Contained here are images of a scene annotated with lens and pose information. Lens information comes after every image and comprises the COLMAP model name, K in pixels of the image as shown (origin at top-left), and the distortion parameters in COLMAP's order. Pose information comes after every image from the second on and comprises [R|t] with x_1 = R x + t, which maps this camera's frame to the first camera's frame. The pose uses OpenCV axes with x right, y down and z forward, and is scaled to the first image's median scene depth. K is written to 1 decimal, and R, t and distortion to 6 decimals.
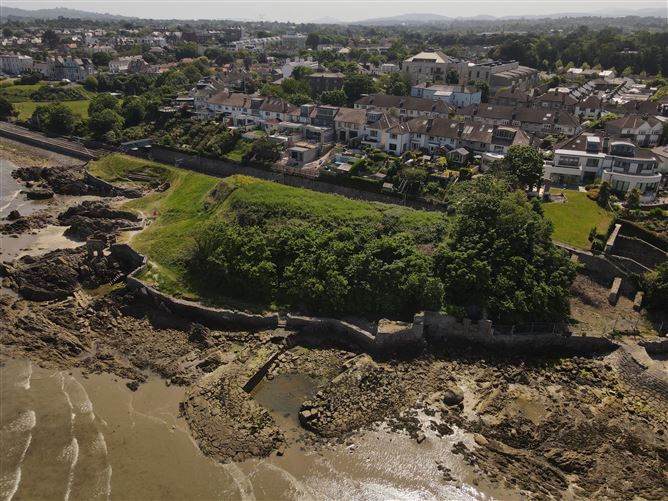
lens RADIAL K [[483.8, 0, 328.7], [0, 483.8, 255.2], [0, 0, 1]] dist [0.017667, 0.007066]
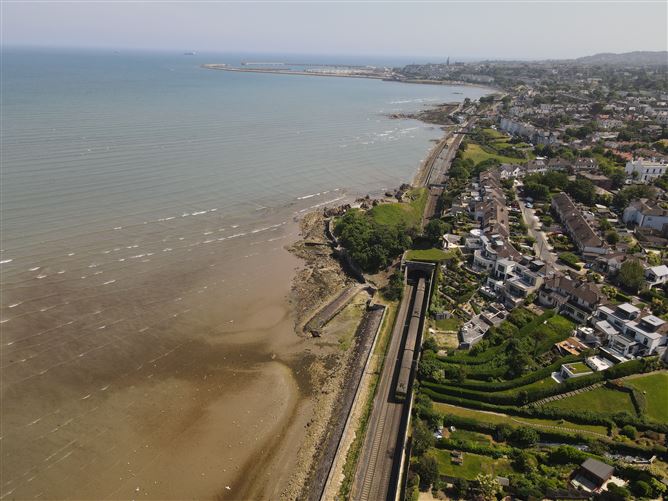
lens RADIAL K [[483.8, 0, 331.8], [0, 483.8, 251.4], [0, 0, 1]] dist [0.017667, 0.007066]
pose [[0.351611, 0.352257, -0.867344, 1.762851], [-0.416106, 0.888757, 0.192268, -0.259785], [0.838585, 0.293304, 0.459073, -0.286302]]
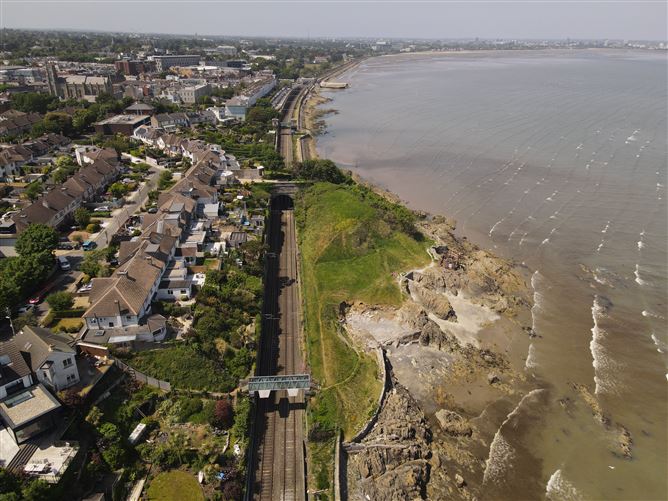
lens RADIAL K [[483.8, 0, 329.4], [0, 483.8, 248.9], [0, 0, 1]] dist [0.017667, 0.007066]
pose [[-0.637930, -0.329798, 0.695901, -1.038875], [0.305574, 0.721066, 0.621843, -0.899740], [-0.706873, 0.609342, -0.359212, 1.459187]]
